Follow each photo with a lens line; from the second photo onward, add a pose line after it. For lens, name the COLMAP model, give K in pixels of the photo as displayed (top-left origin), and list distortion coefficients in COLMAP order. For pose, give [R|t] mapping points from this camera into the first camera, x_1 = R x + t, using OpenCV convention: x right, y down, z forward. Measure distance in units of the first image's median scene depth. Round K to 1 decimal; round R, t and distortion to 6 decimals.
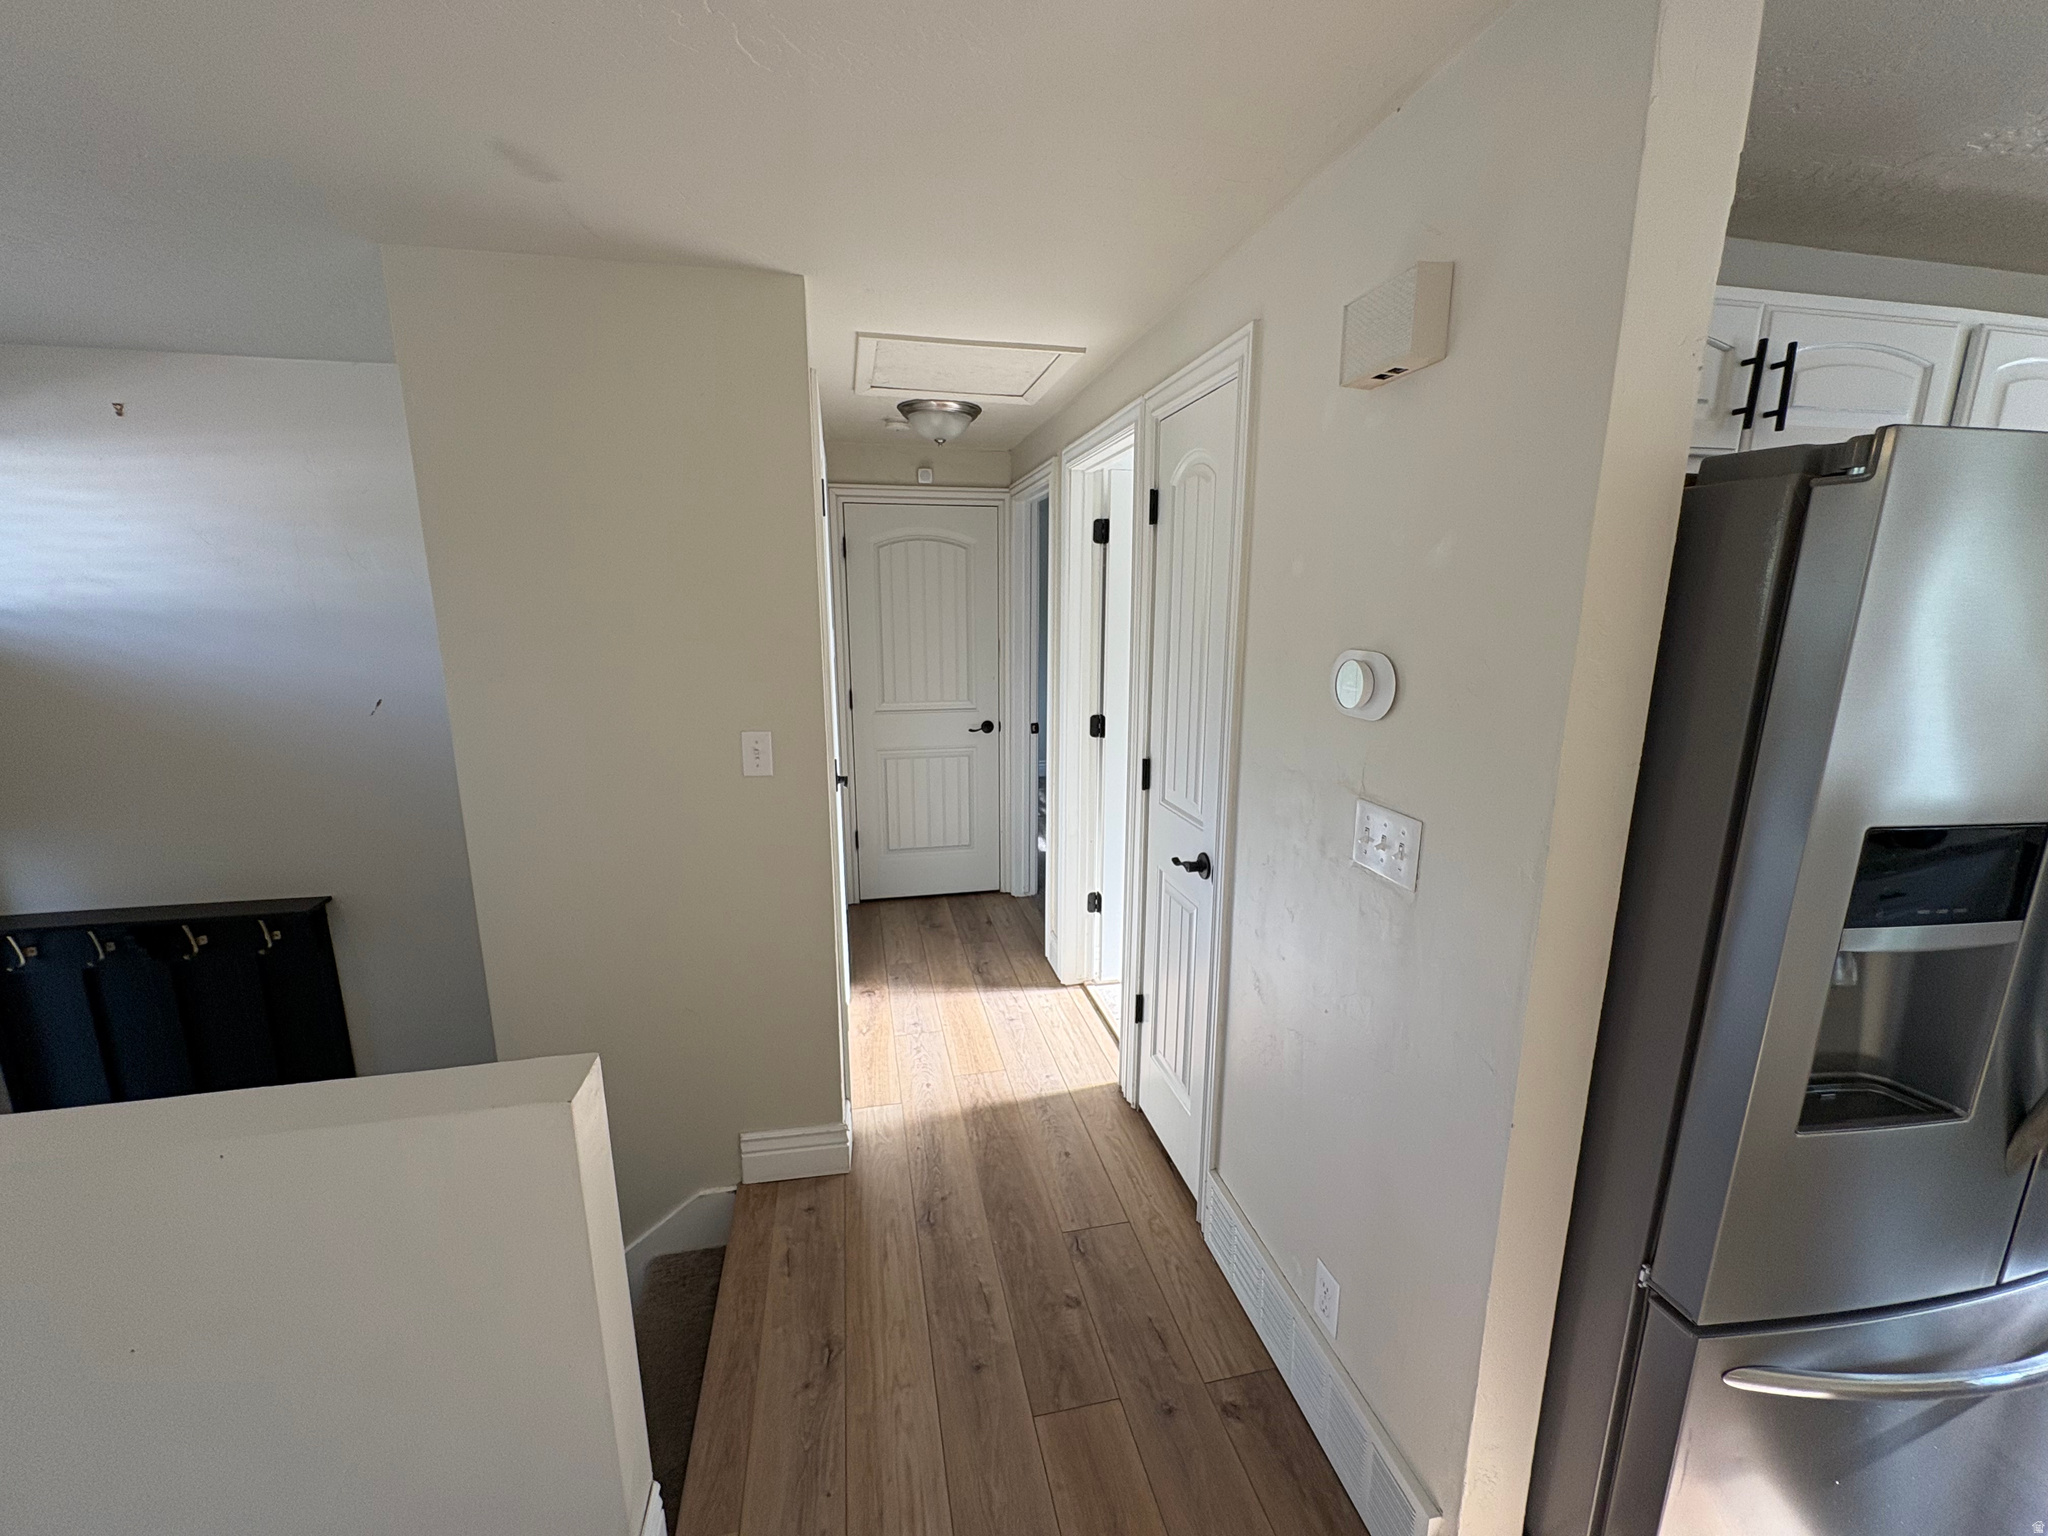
lens RADIAL K [[819.5, 0, 1020.6], [0, 819.5, 771.4], [0, 0, 1]] dist [-0.002205, 0.000673]
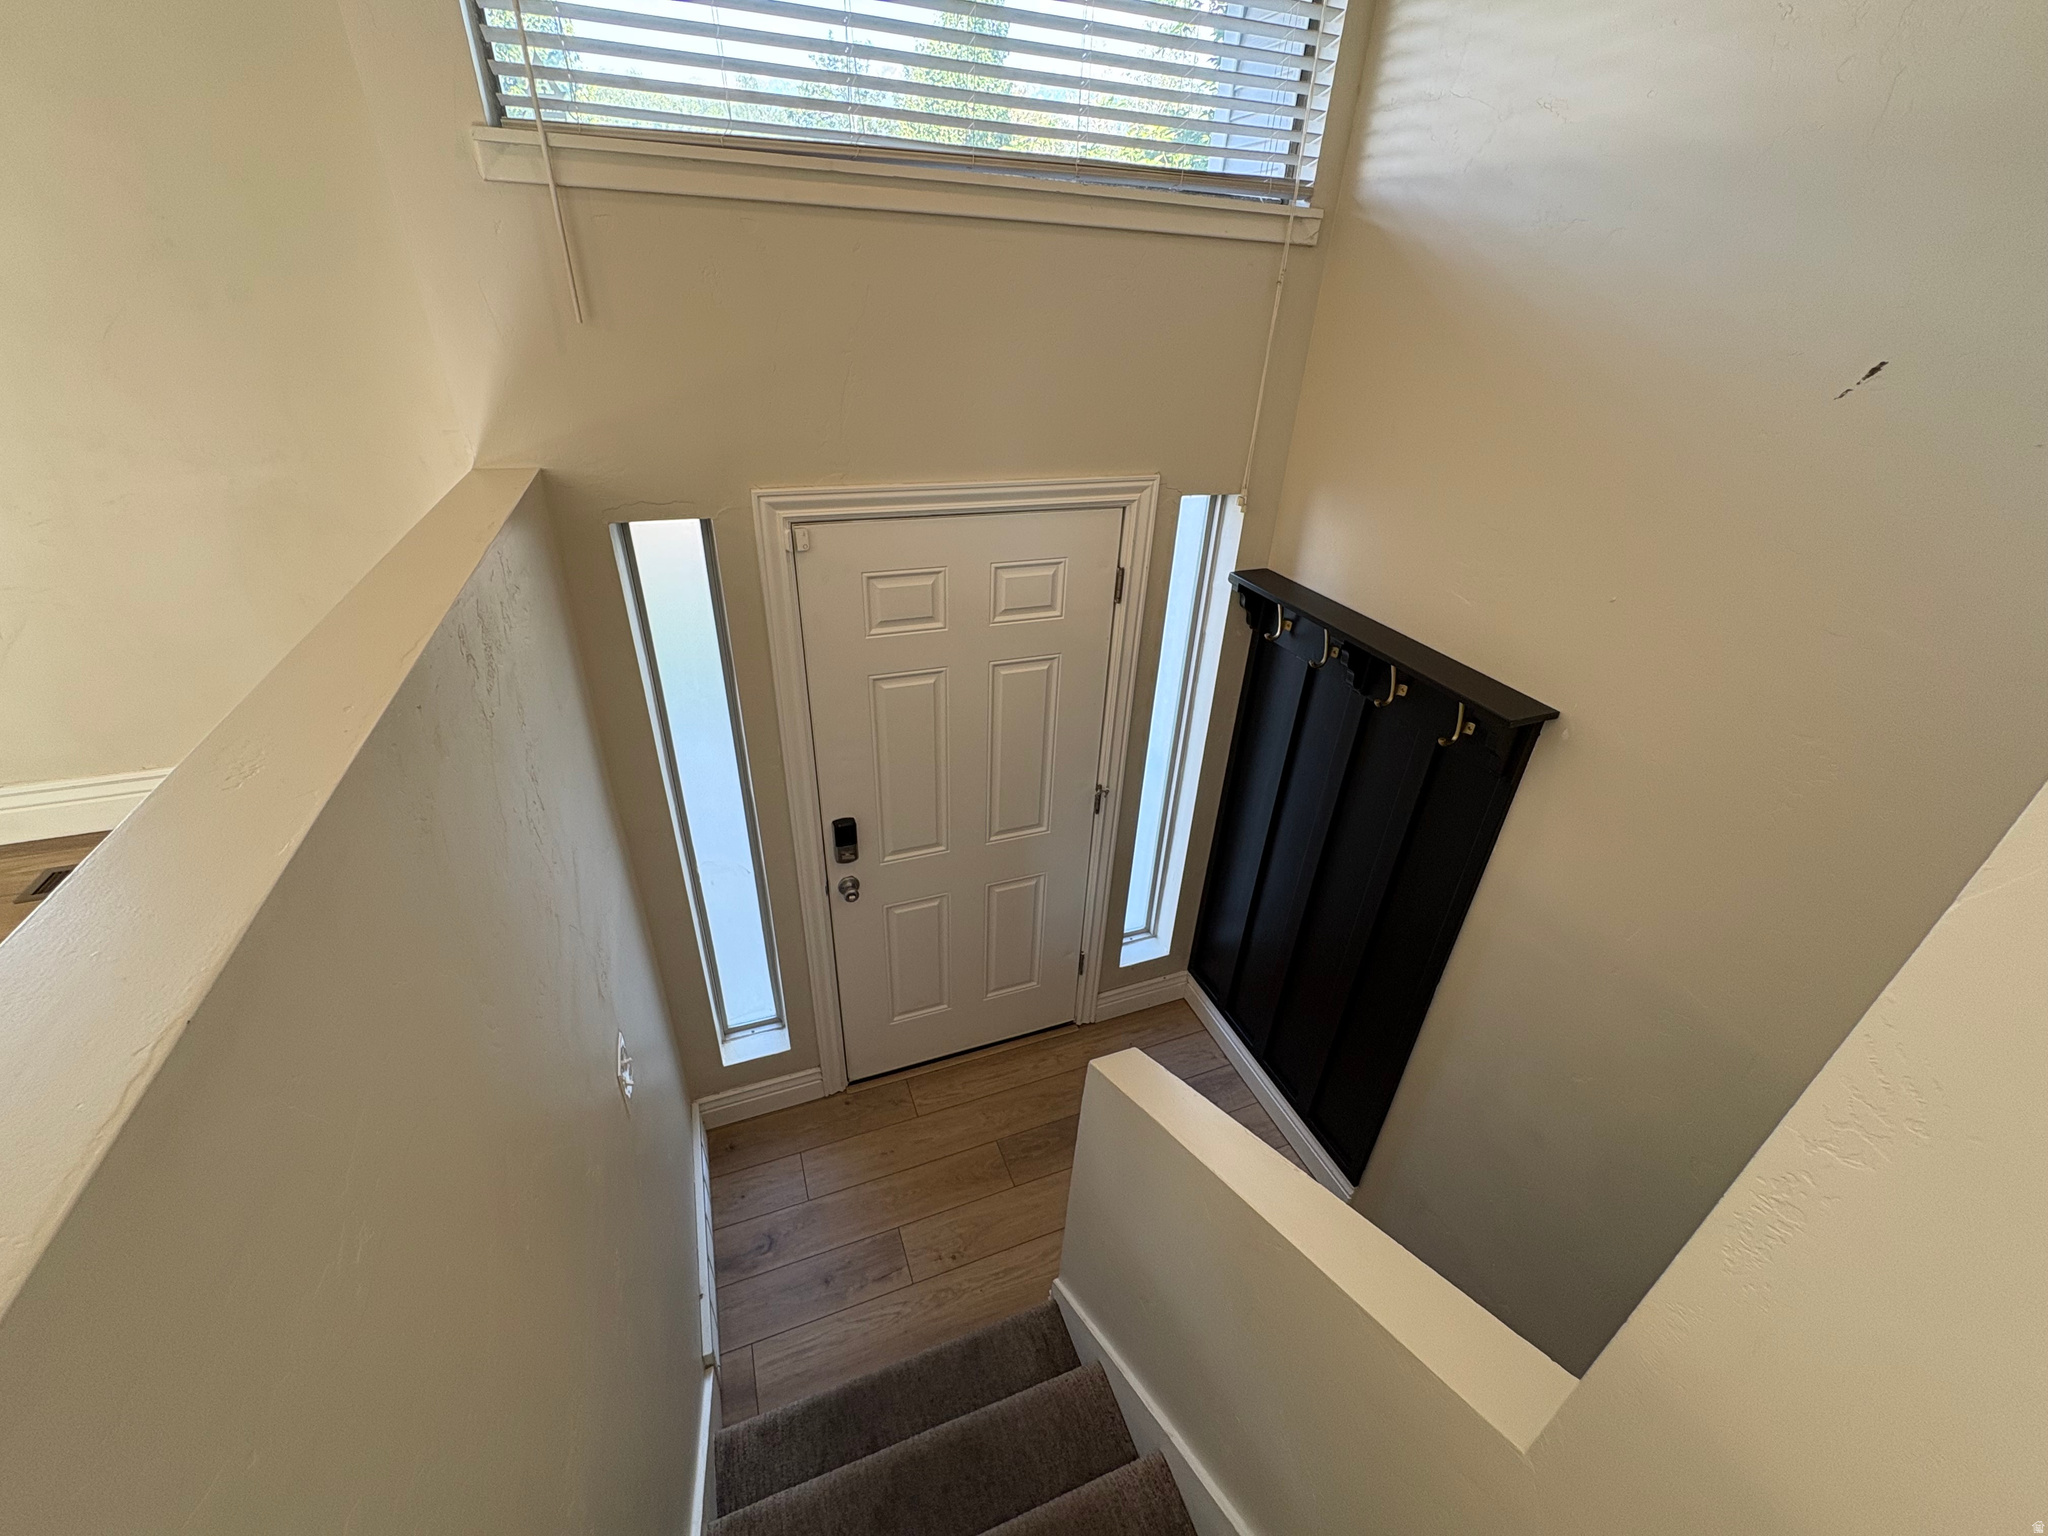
lens RADIAL K [[819.5, 0, 1020.6], [0, 819.5, 771.4], [0, 0, 1]] dist [-0.002205, 0.000673]
pose [[0.163771, 0.502799, -0.848748, -0.379895], [-0.241872, 0.854569, 0.459576, 0.009221], [0.956388, 0.130023, 0.261567, 0.475708]]
